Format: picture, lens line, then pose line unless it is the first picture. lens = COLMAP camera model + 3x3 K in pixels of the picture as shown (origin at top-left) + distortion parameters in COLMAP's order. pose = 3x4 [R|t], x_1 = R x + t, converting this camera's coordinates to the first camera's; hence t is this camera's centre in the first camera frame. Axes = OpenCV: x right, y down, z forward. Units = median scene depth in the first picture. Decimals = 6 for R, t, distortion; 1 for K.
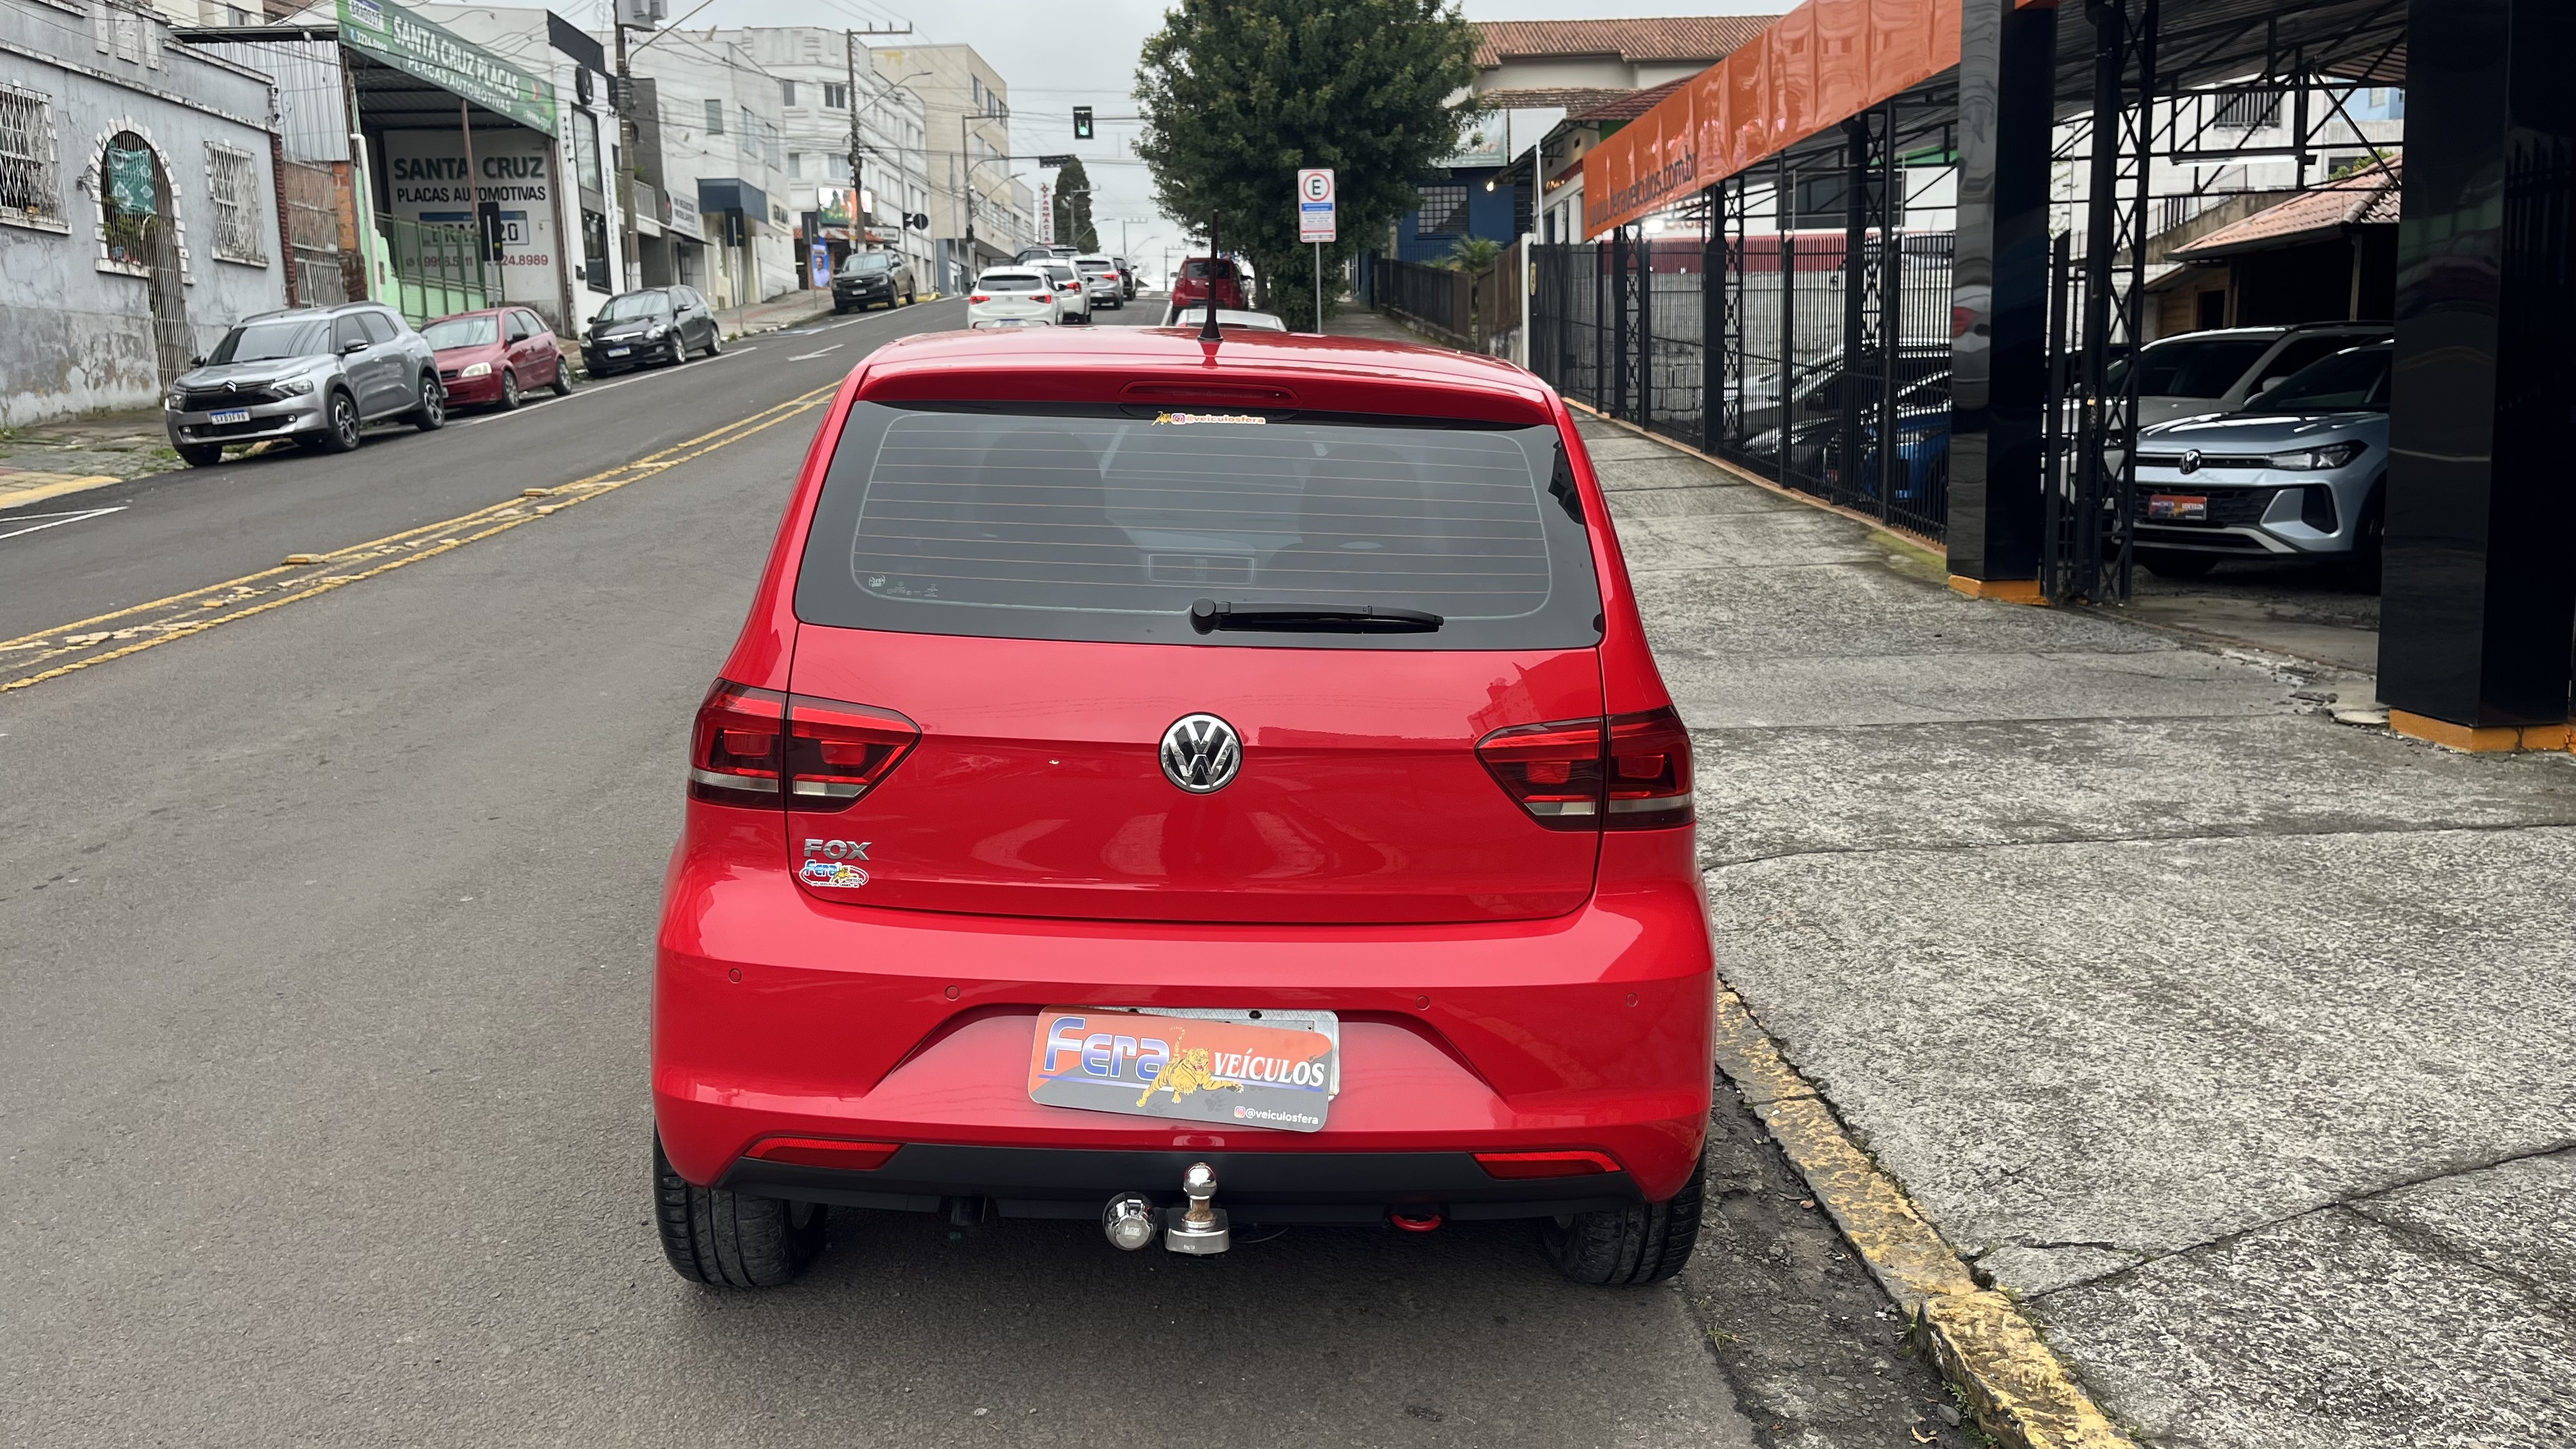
lens RADIAL K [[1927.1, 0, 1284.6], [0, 1927.1, 729.6], [0, 0, 1]] dist [0.071706, -0.096353]
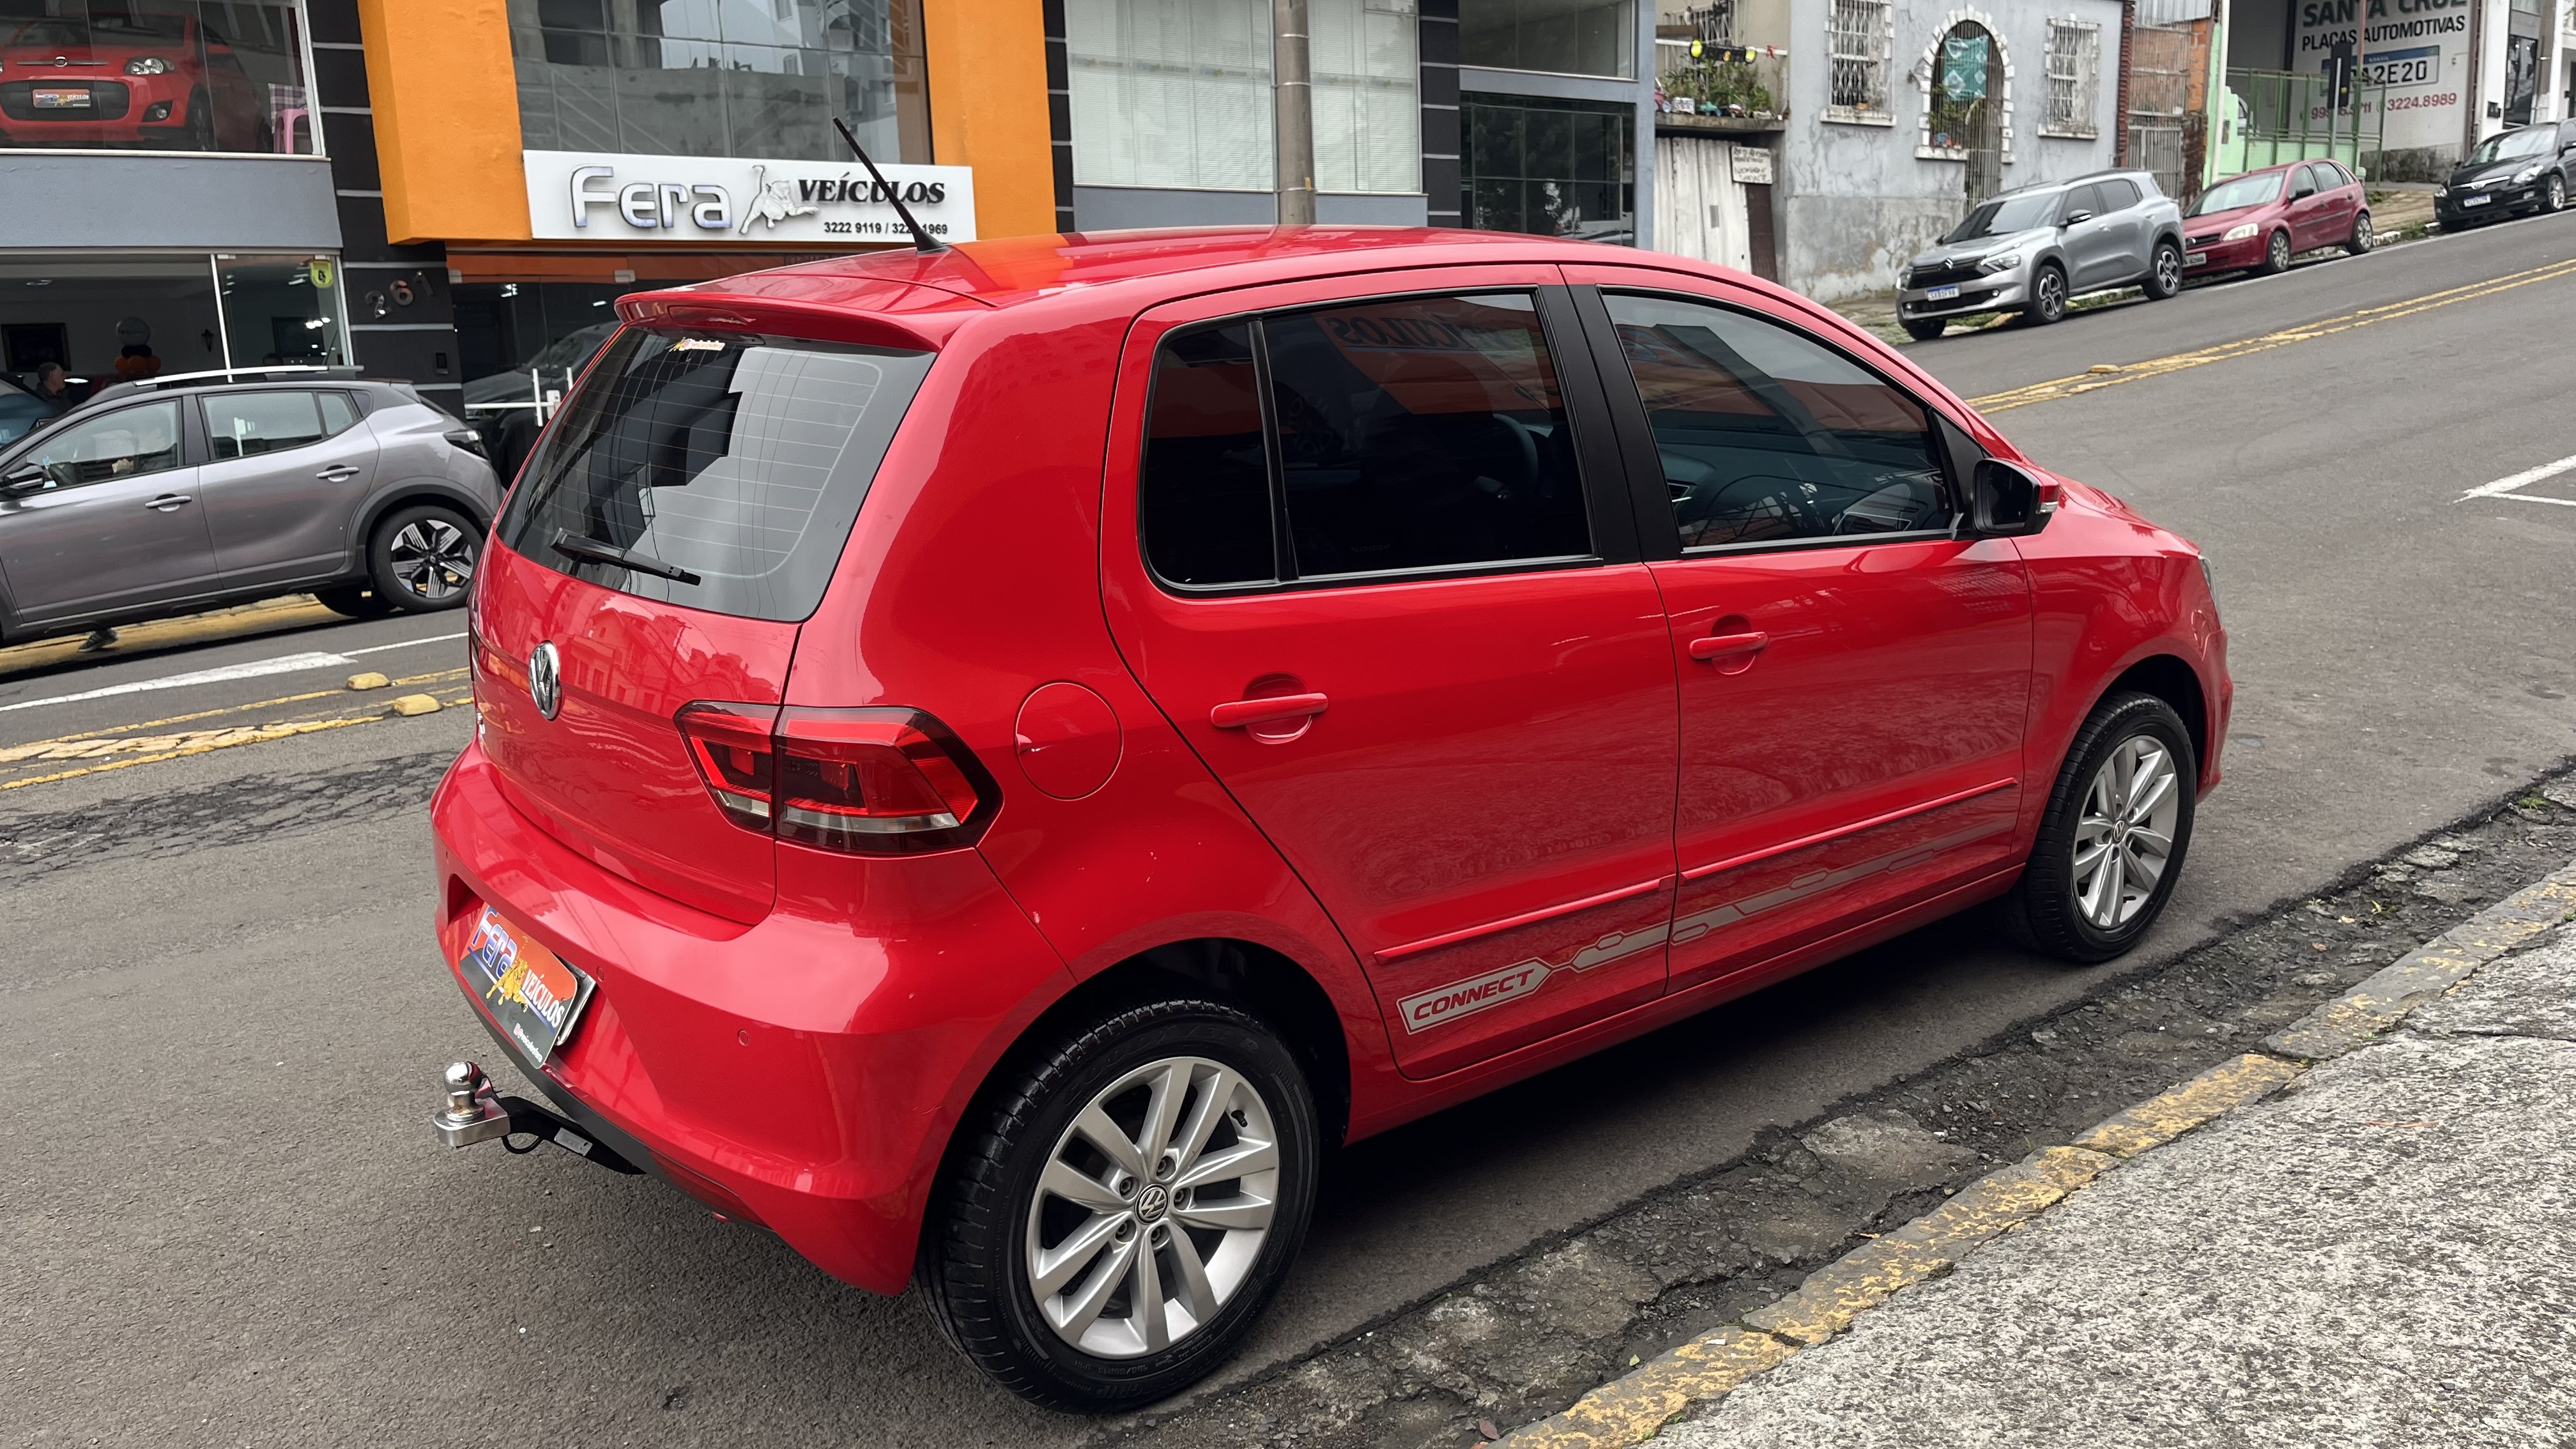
lens RADIAL K [[1927.1, 0, 1284.6], [0, 1927.1, 729.6], [0, 0, 1]] dist [0.071706, -0.096353]
pose [[0.595114, 0.156638, -0.788228, 0.091589], [-0.102762, 0.987602, 0.118672, -0.011459], [0.797044, 0.010376, 0.603832, 0.062191]]
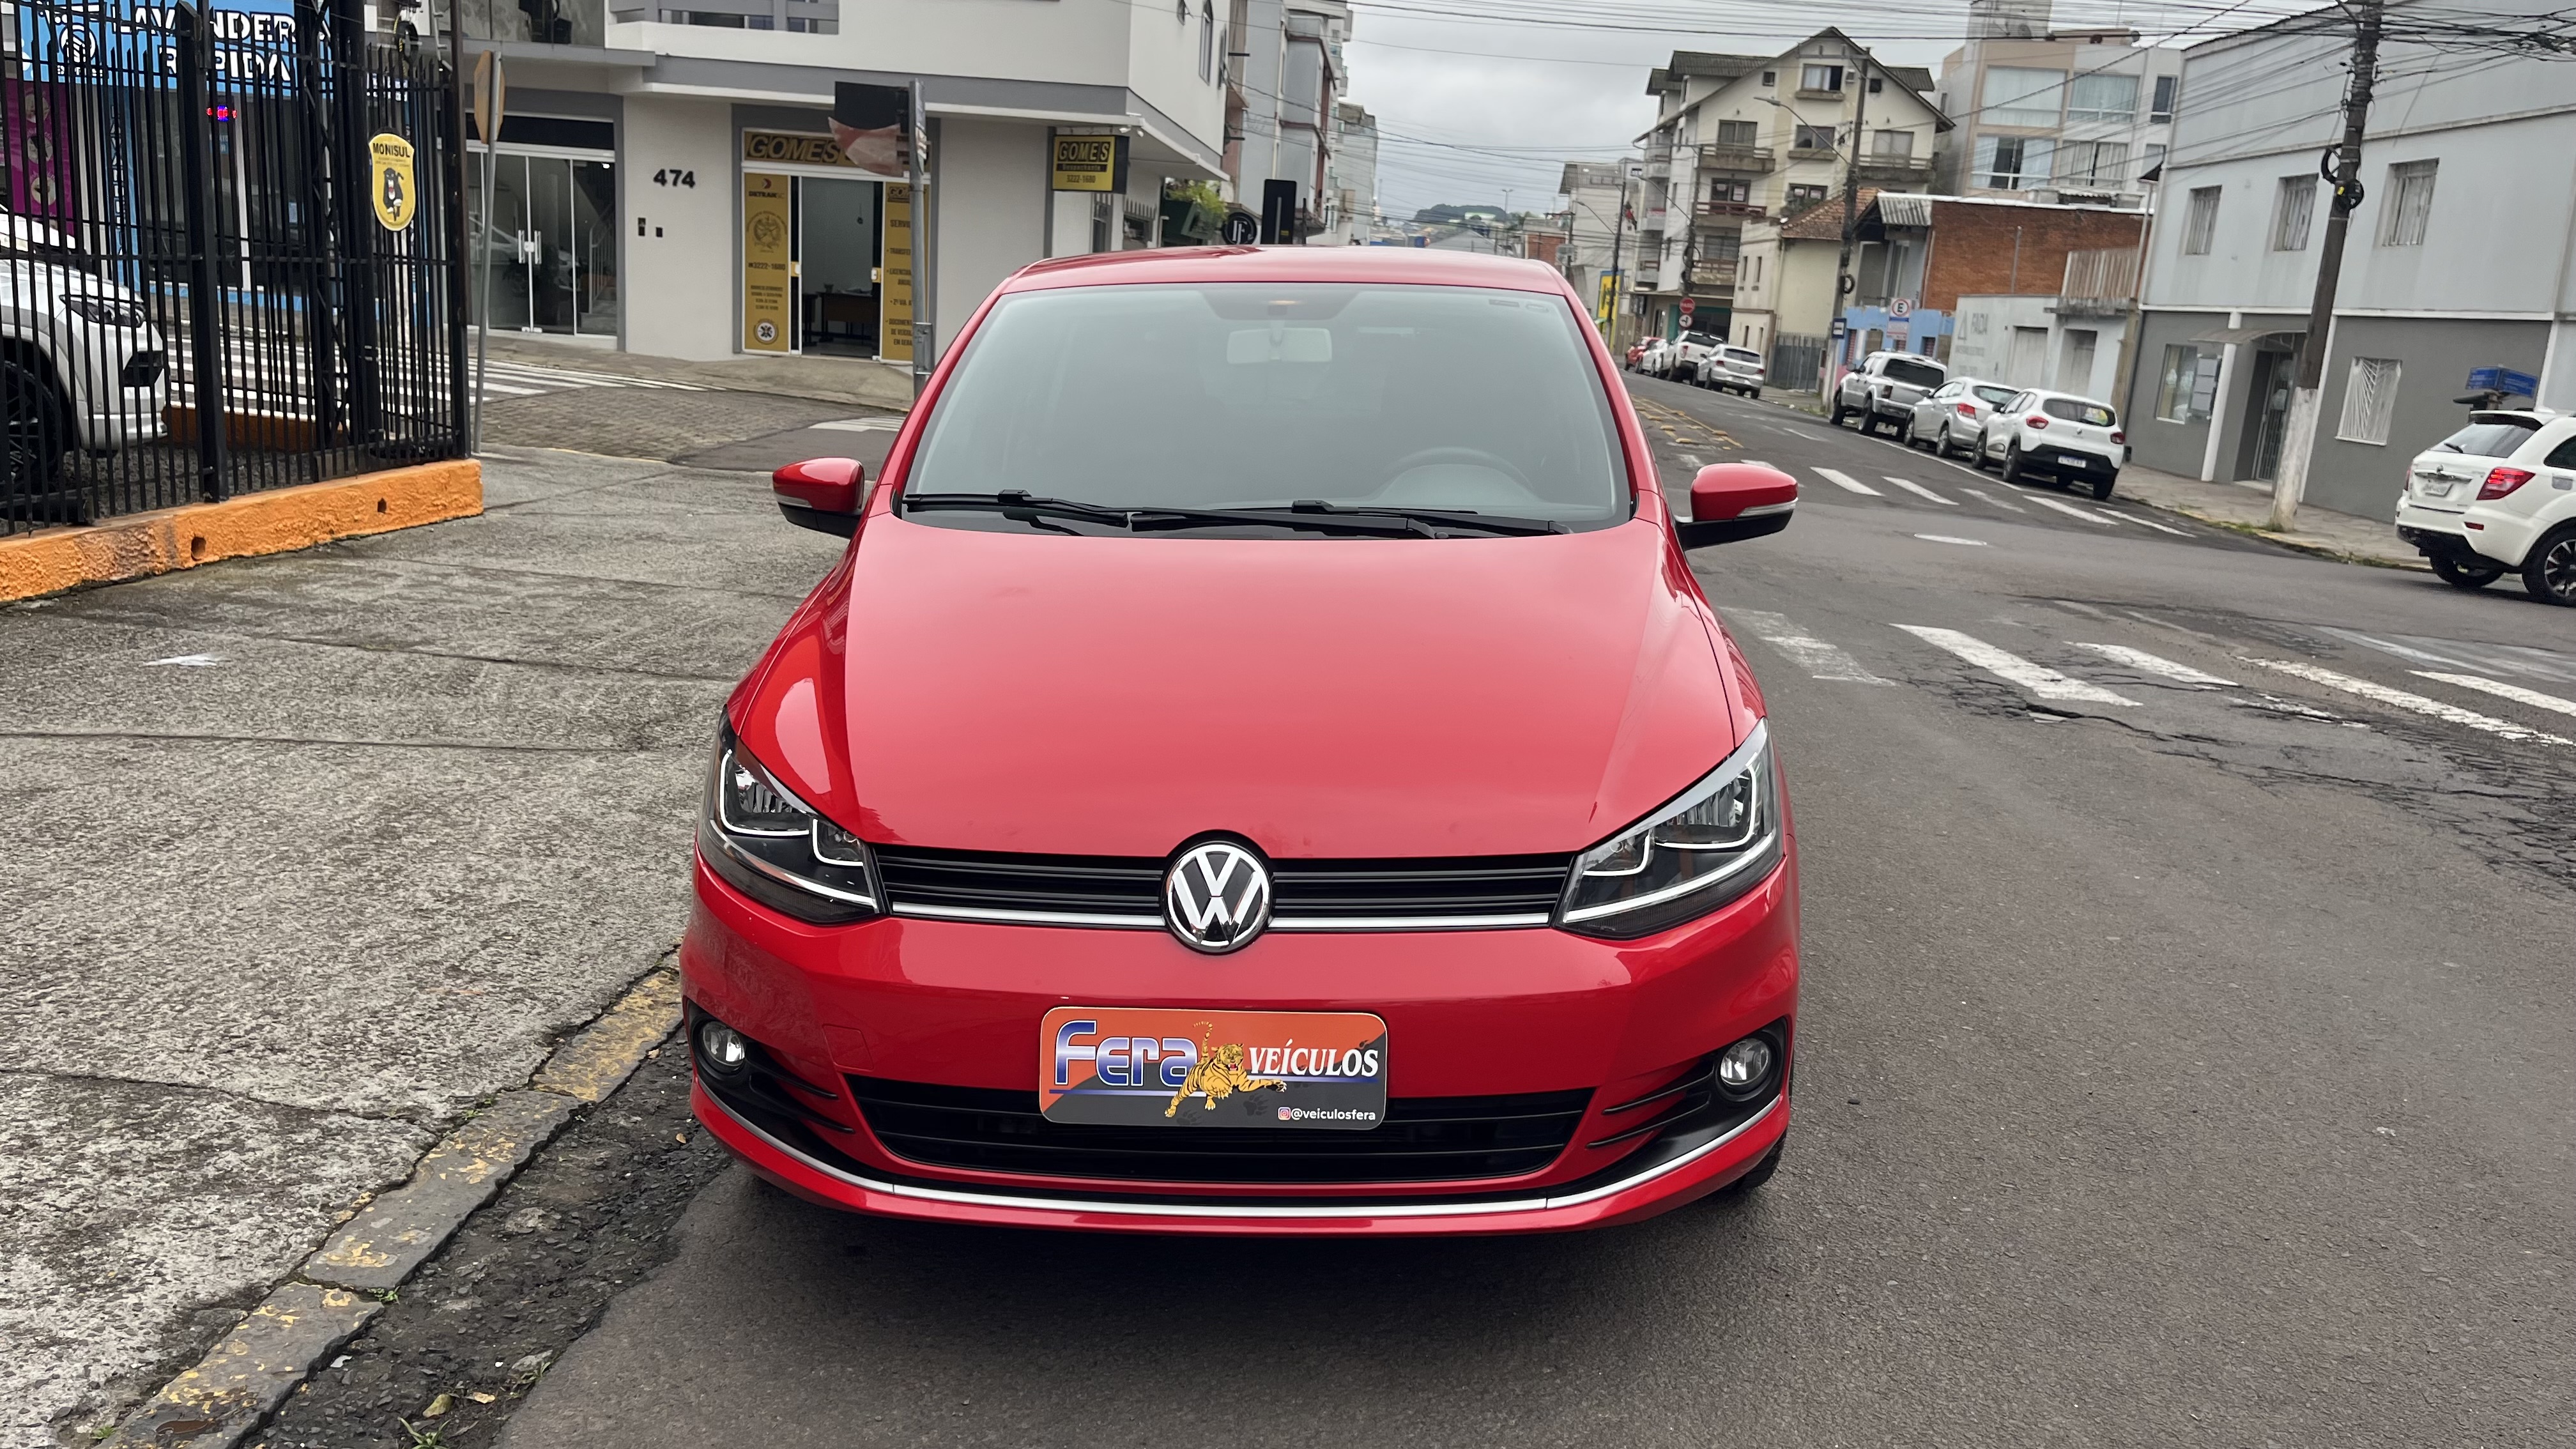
lens RADIAL K [[1927.1, 0, 1284.6], [0, 1927.1, 729.6], [0, 0, 1]] dist [0.071706, -0.096353]
pose [[-0.996133, -0.057265, 0.066626, -0.017211], [-0.028921, 0.929850, 0.366800, -0.048627], [-0.082957, 0.363454, -0.927911, 0.288926]]
